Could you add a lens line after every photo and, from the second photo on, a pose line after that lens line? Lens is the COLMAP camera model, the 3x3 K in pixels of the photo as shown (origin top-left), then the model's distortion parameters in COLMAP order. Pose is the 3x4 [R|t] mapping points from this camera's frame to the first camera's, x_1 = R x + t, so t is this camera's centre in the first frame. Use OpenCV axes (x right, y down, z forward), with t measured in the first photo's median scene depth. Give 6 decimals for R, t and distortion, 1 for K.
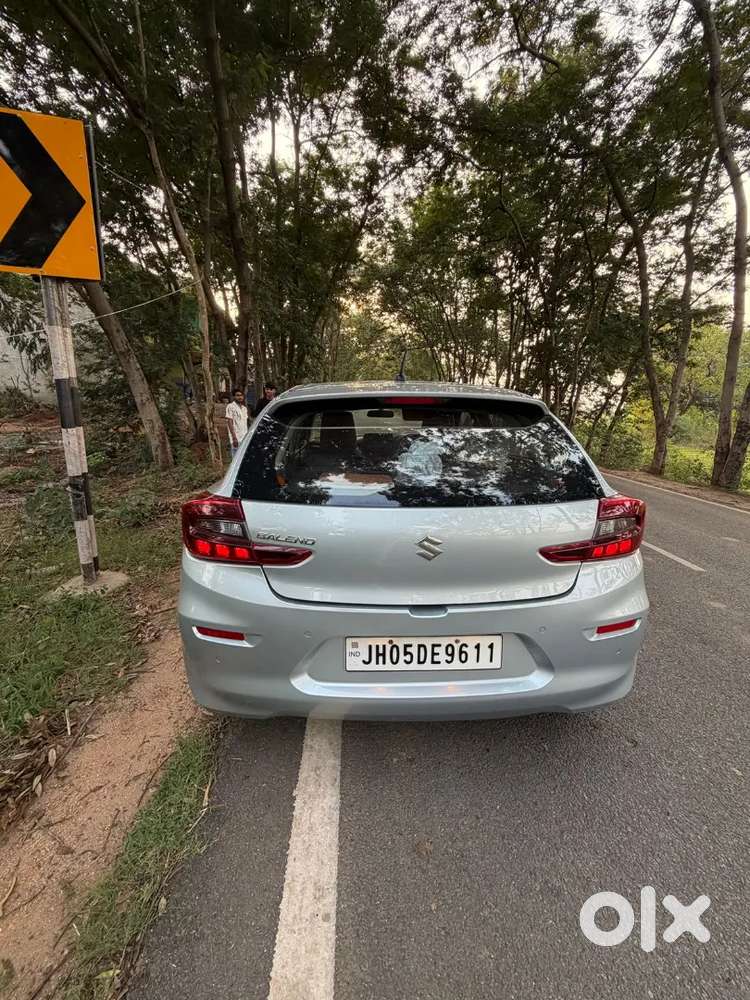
lens RADIAL K [[396.3, 0, 372.7], [0, 396.3, 499.6], [0, 0, 1]] dist [-0.000635, -0.000193]
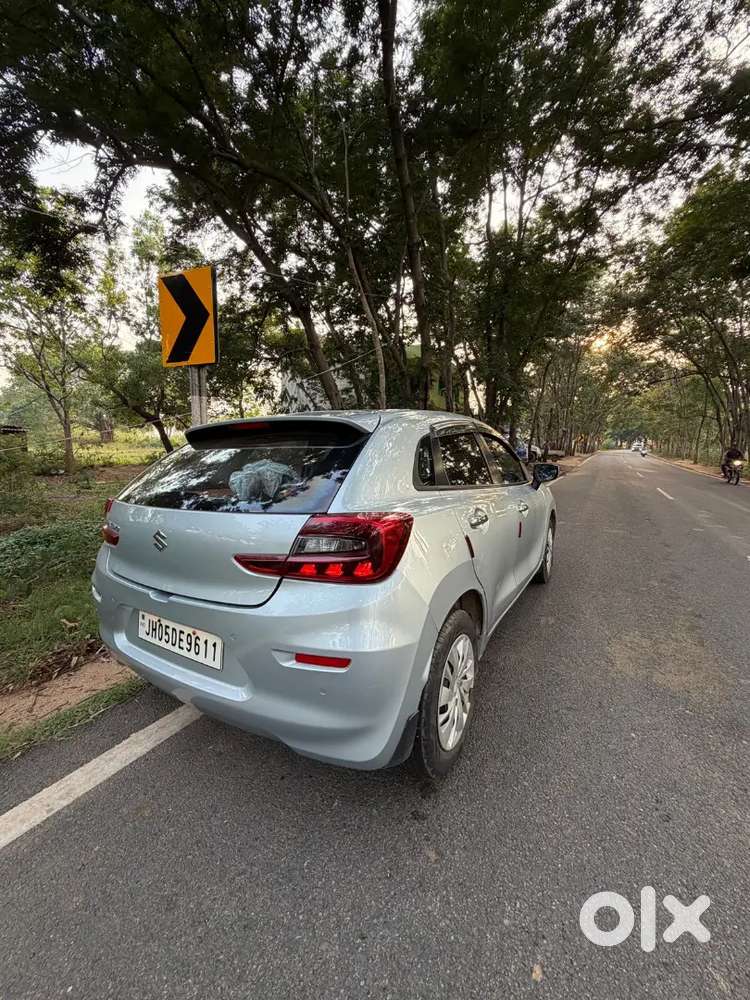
lens RADIAL K [[396.3, 0, 372.7], [0, 396.3, 499.6], [0, 0, 1]] dist [-0.000635, -0.000193]
pose [[0.835747, 0.039137, -0.547718, 1.005939], [-0.102348, 0.991080, -0.085352, 0.026405], [0.539492, 0.127390, 0.832298, 0.246903]]
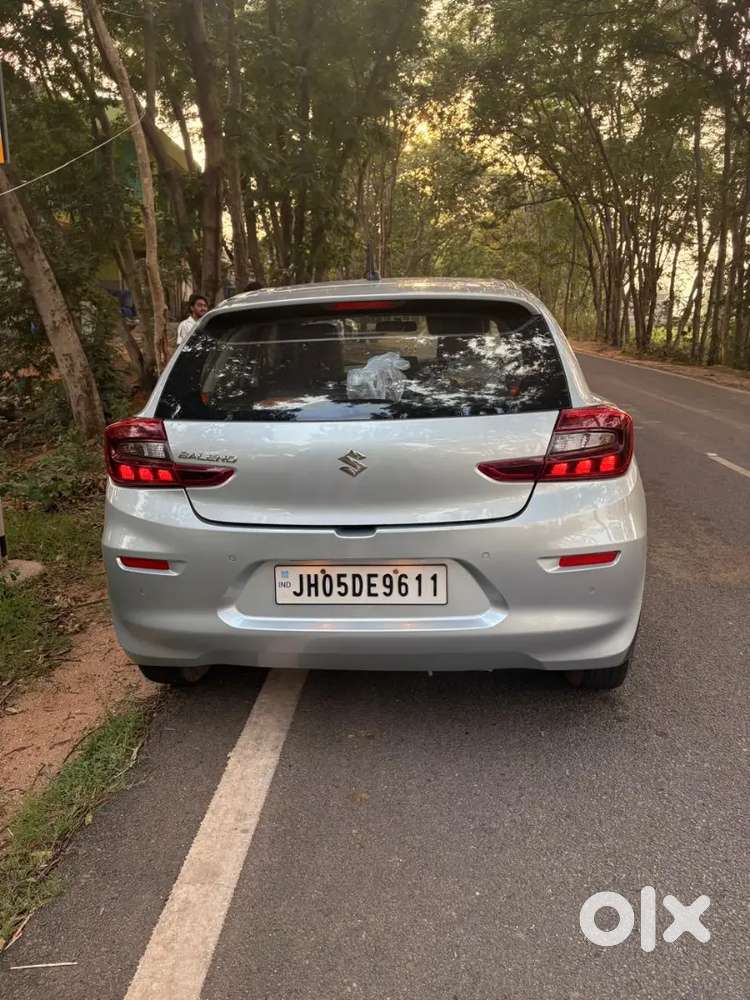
lens RADIAL K [[749.6, 0, 365.8], [0, 749.6, 505.0], [0, 0, 1]] dist [0.055941, -0.071774]
pose [[0.990588, -0.009417, -0.136555, 0.312883], [0.010901, 0.999889, 0.010124, 0.154891], [0.136445, -0.011517, 0.990581, -0.575296]]
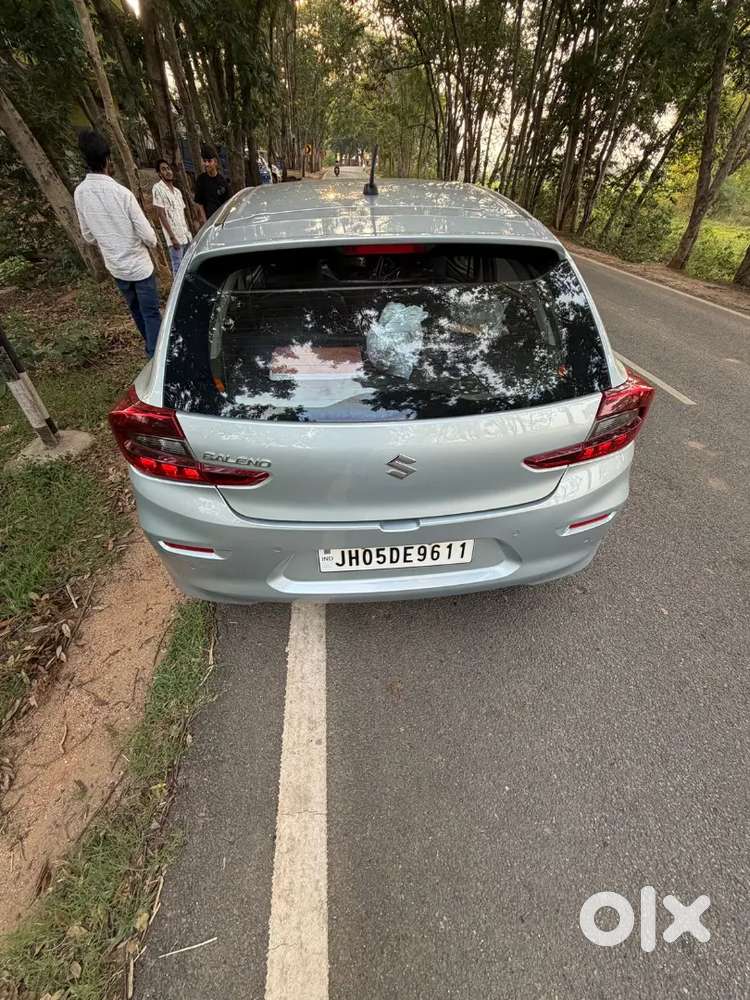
lens RADIAL K [[396.3, 0, 372.7], [0, 396.3, 499.6], [0, 0, 1]] dist [-0.000635, -0.000193]
pose [[0.998913, -0.040462, 0.023165, 0.042163], [0.025631, 0.891597, 0.452104, -0.160218], [-0.038947, -0.451018, 0.891664, 0.136330]]
